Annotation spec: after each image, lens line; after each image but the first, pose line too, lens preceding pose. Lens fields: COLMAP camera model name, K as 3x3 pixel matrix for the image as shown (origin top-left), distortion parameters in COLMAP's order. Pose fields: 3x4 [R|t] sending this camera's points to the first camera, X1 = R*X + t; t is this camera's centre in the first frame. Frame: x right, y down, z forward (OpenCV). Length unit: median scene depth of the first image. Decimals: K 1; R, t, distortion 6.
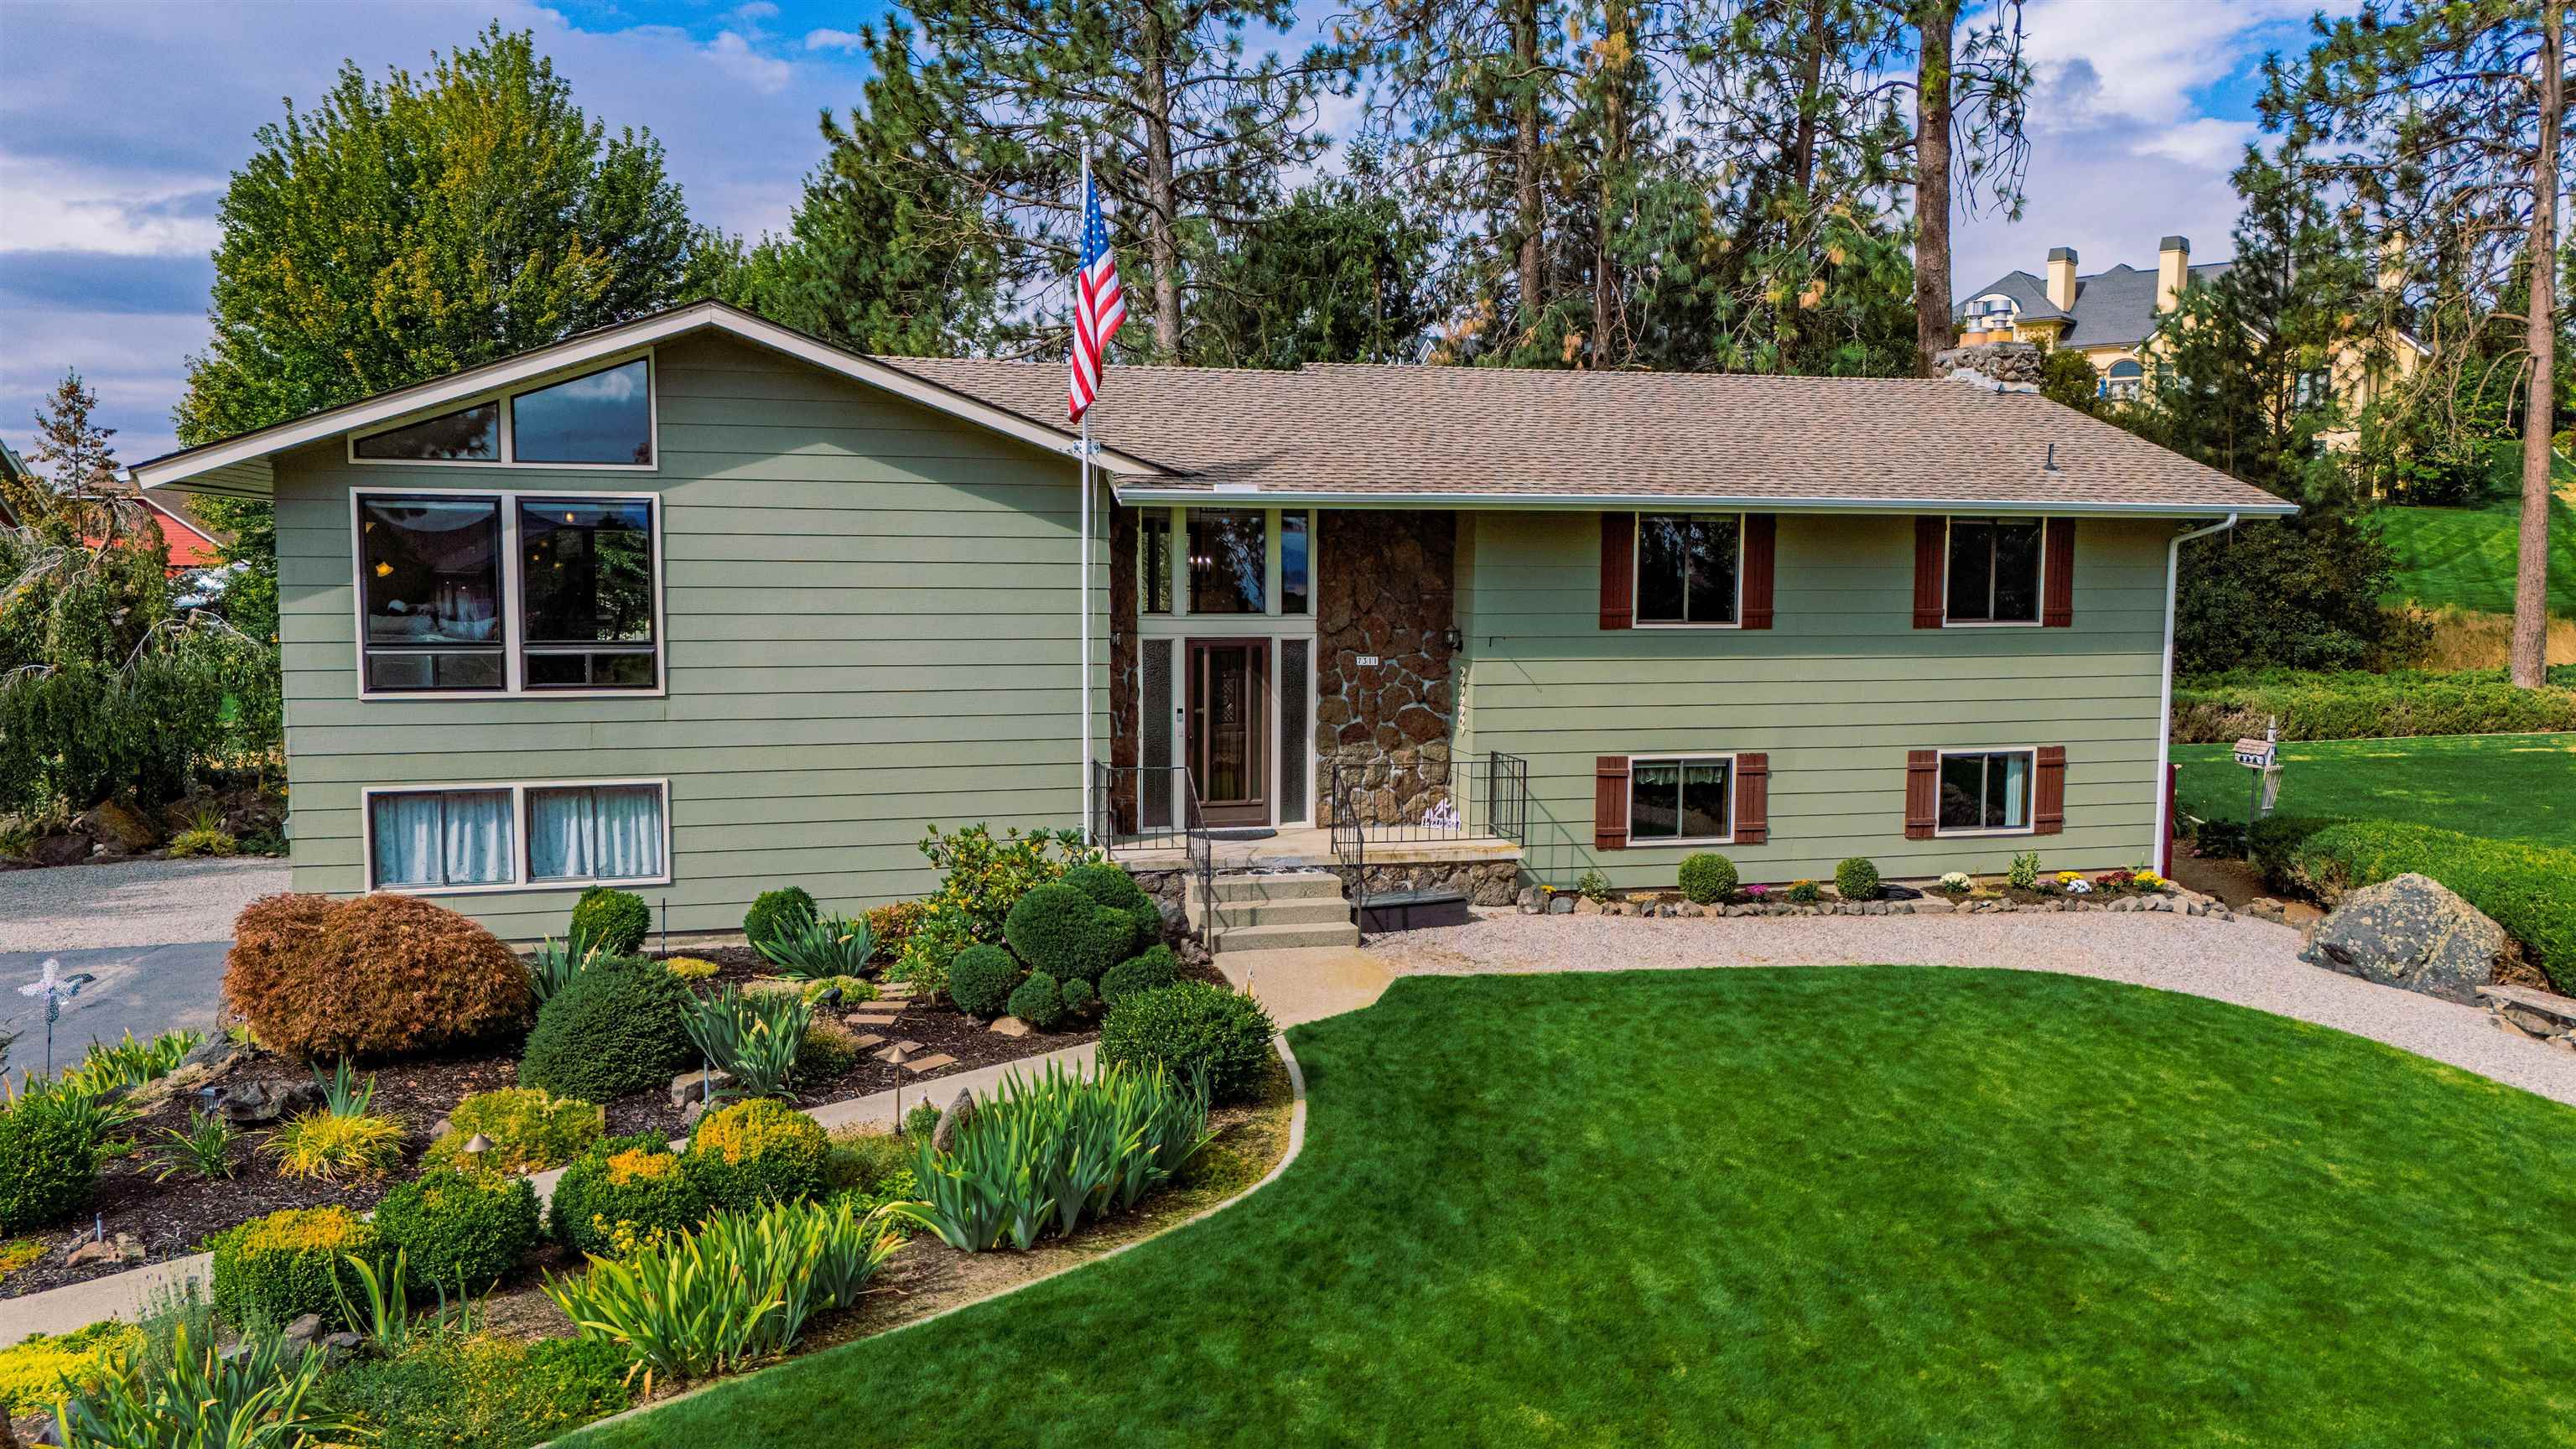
lens RADIAL K [[1883.4, 0, 1288.0], [0, 1883.4, 724.5], [0, 0, 1]] dist [0.097992, -0.107301]
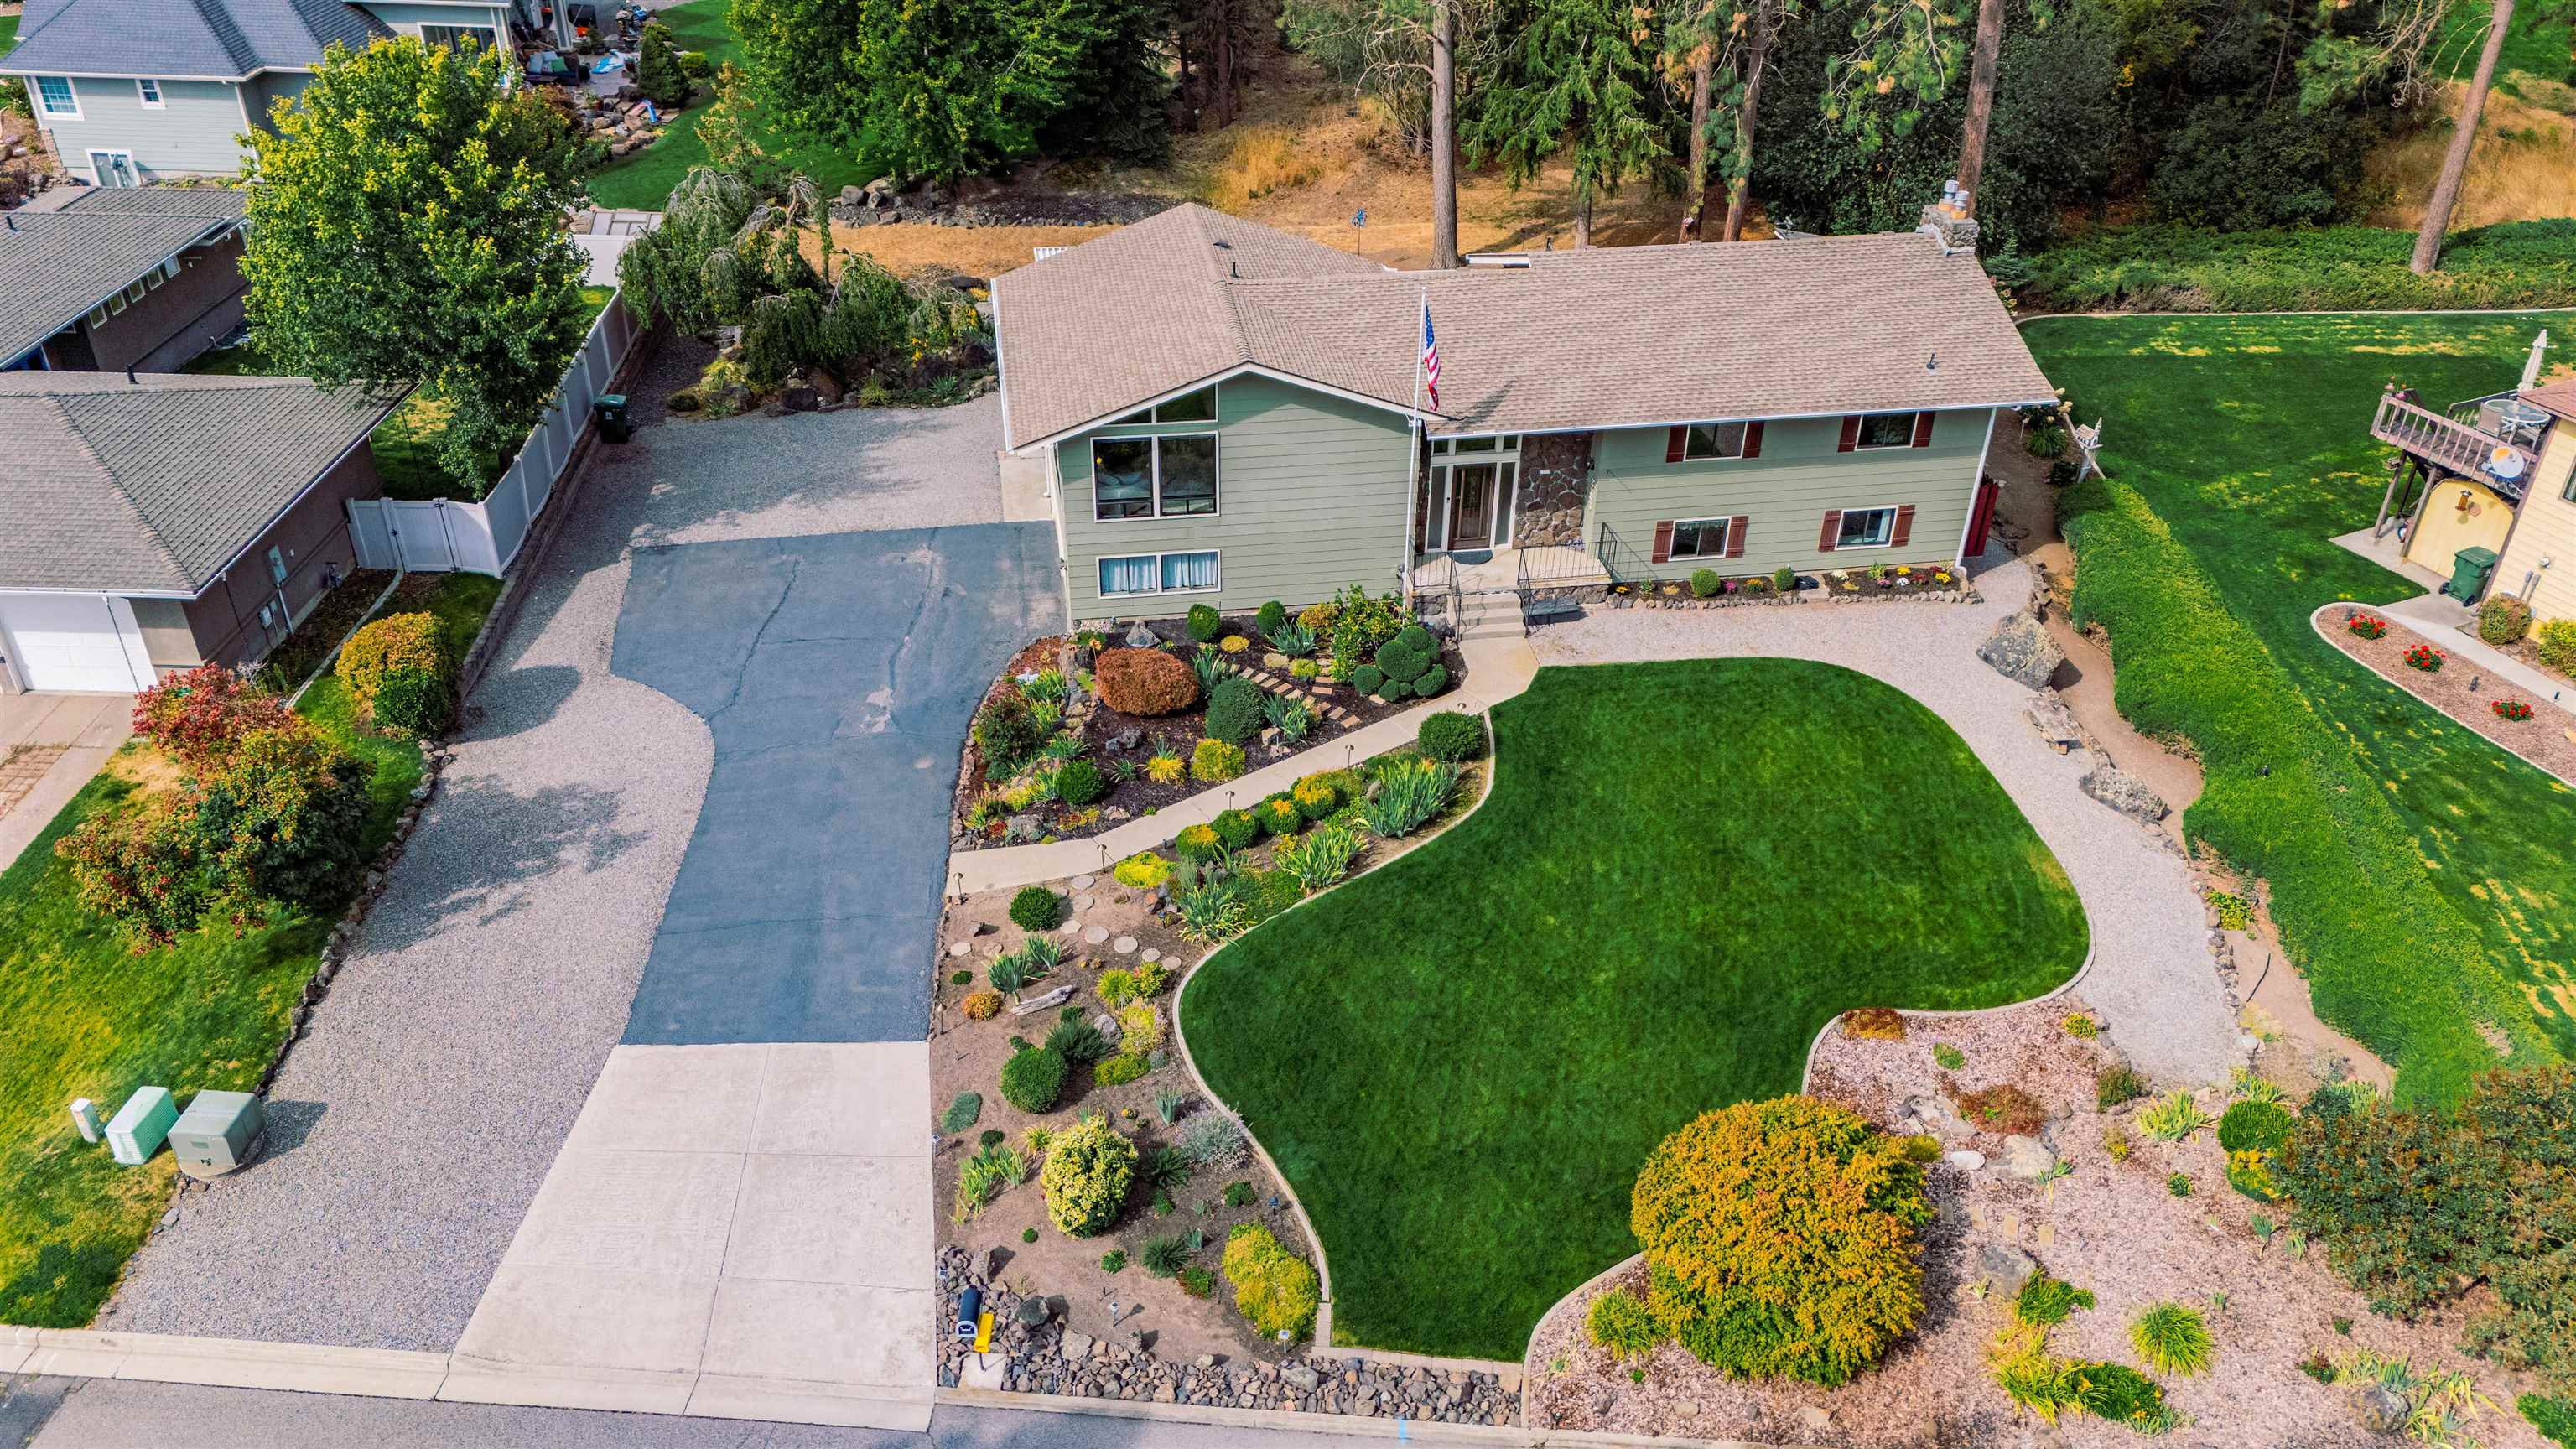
lens RADIAL K [[1883.4, 0, 1288.0], [0, 1883.4, 724.5], [0, 0, 1]] dist [0.097992, -0.107301]
pose [[0.993885, 0.068275, -0.086781, -0.035818], [-0.020207, 0.885115, 0.464933, -0.718408], [0.108554, -0.460336, 0.881083, -0.905682]]
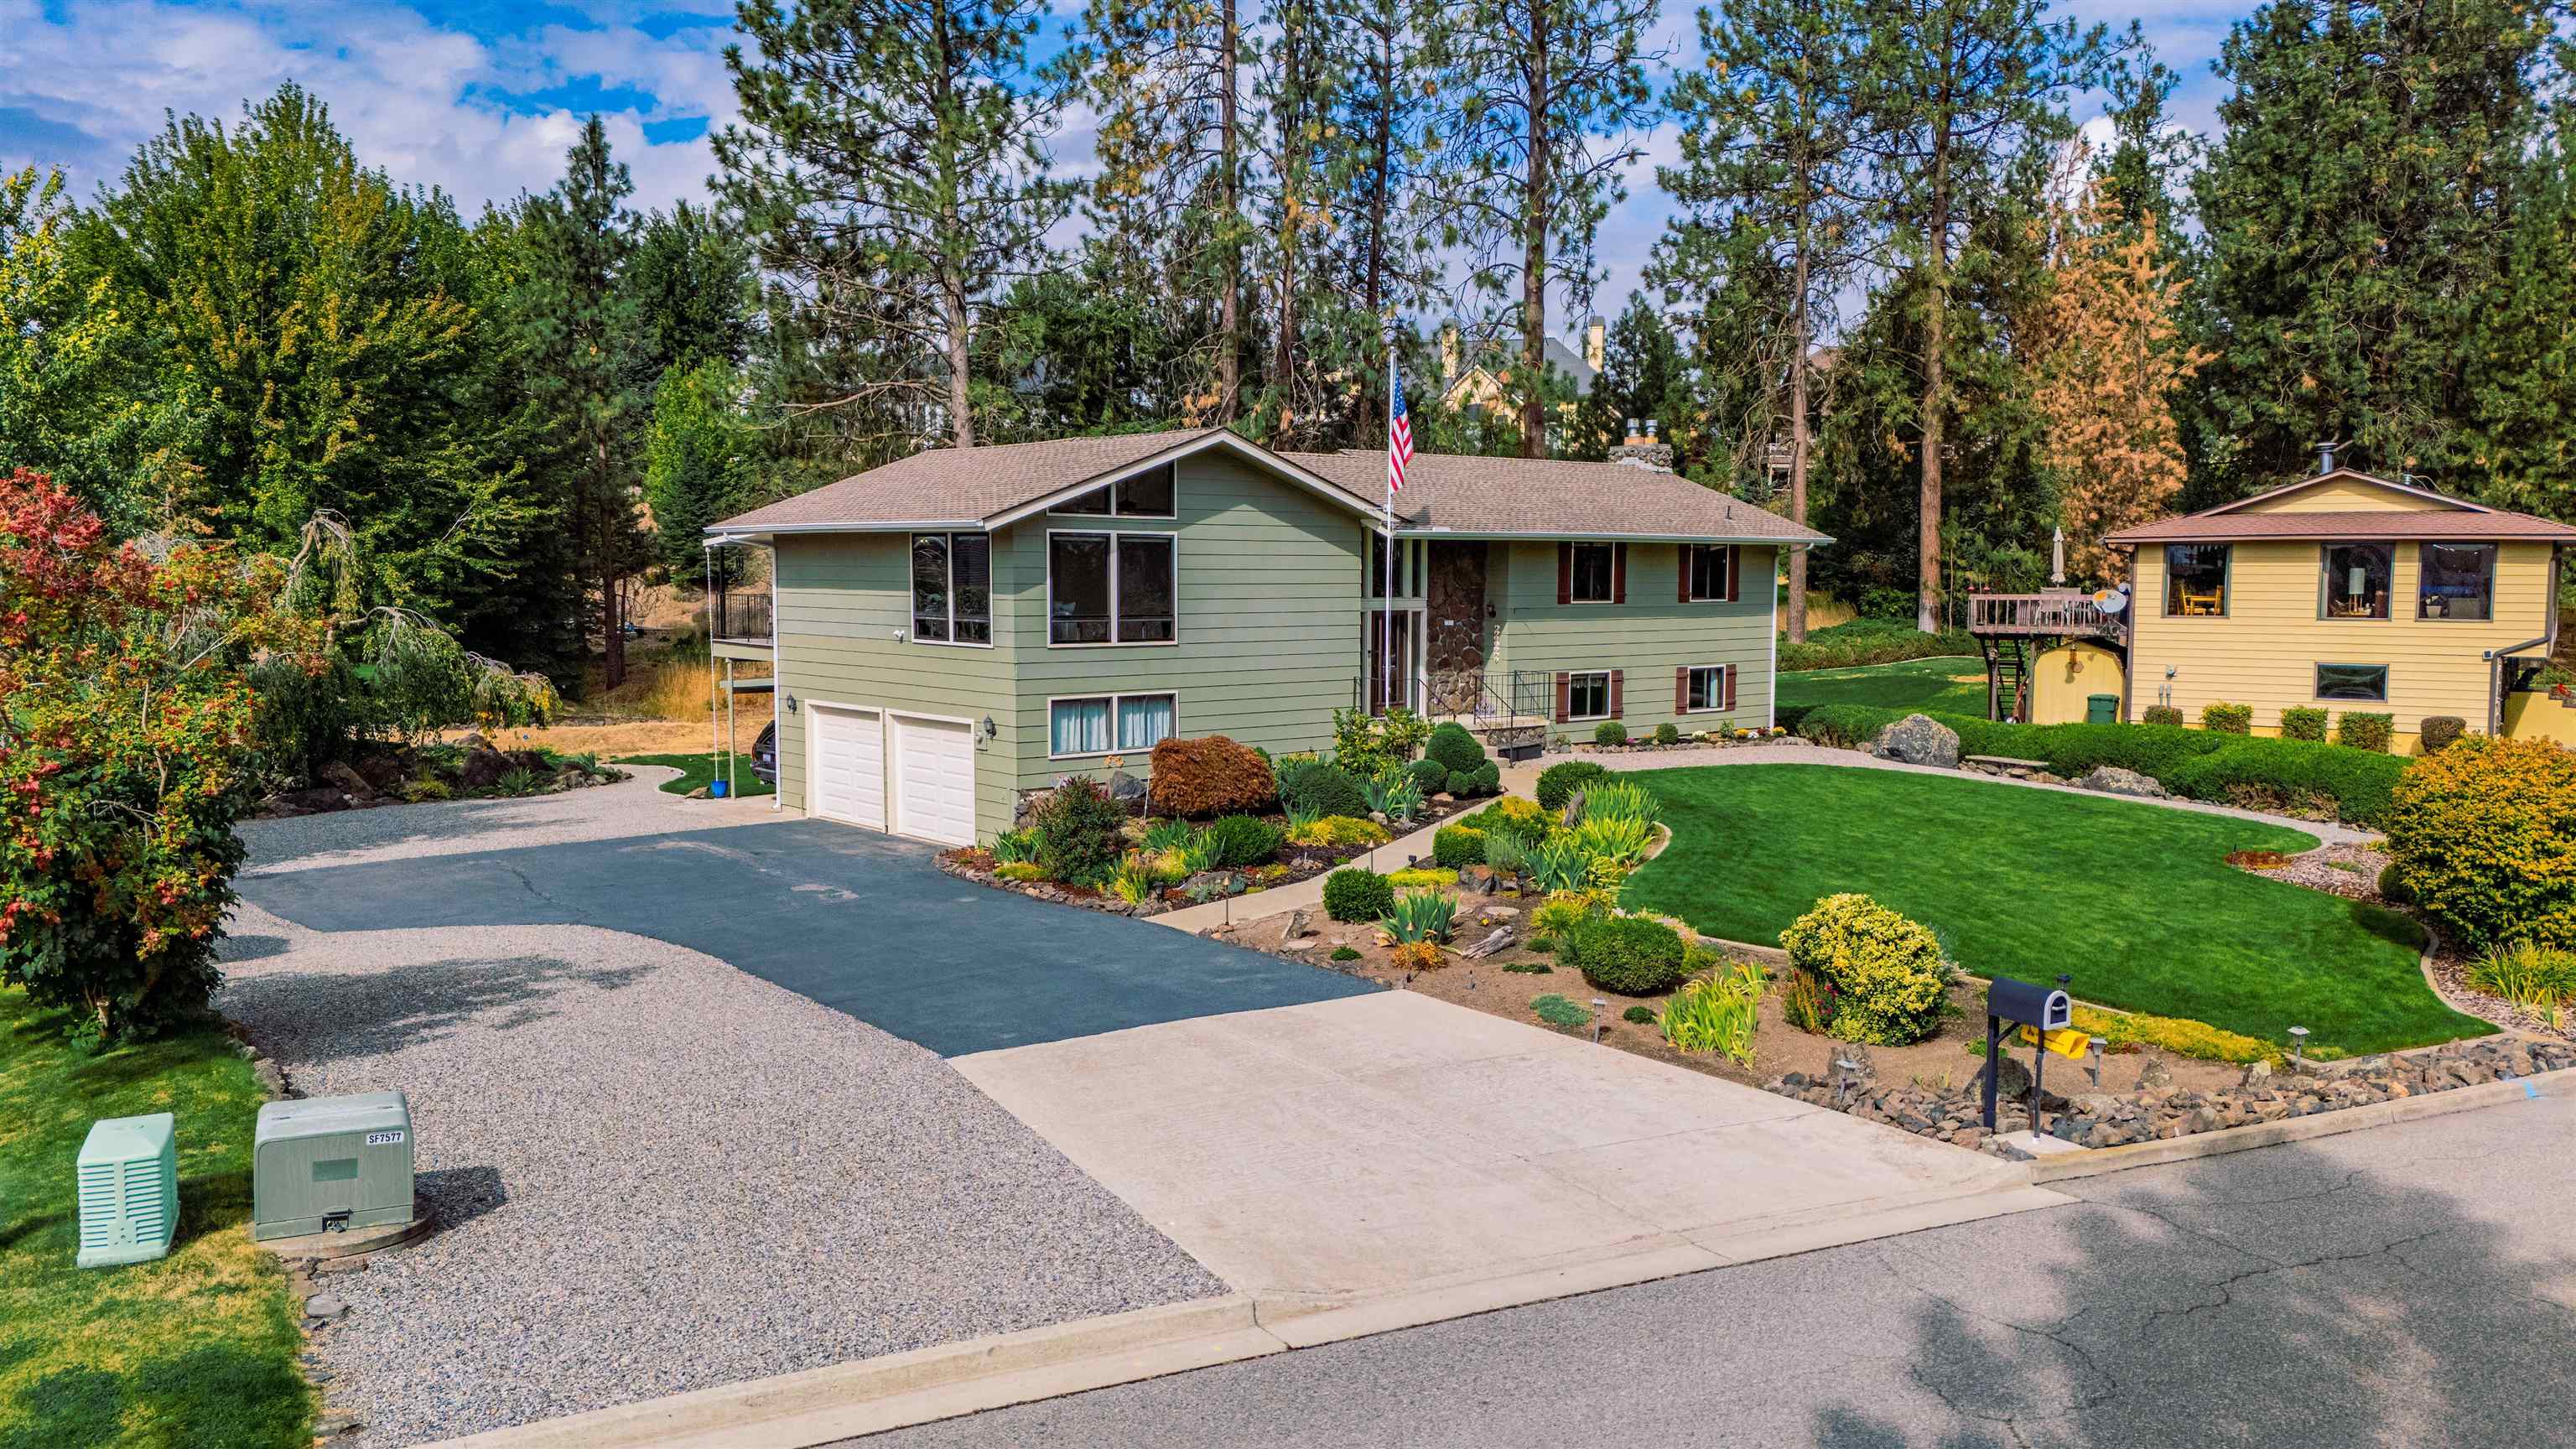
lens RADIAL K [[1883.4, 0, 1288.0], [0, 1883.4, 724.5], [0, 0, 1]] dist [0.097992, -0.107301]
pose [[0.909222, -0.036142, 0.414741, -0.853082], [0.036571, 0.999307, 0.006909, 0.045622], [-0.414703, 0.008886, 0.909913, -0.581382]]
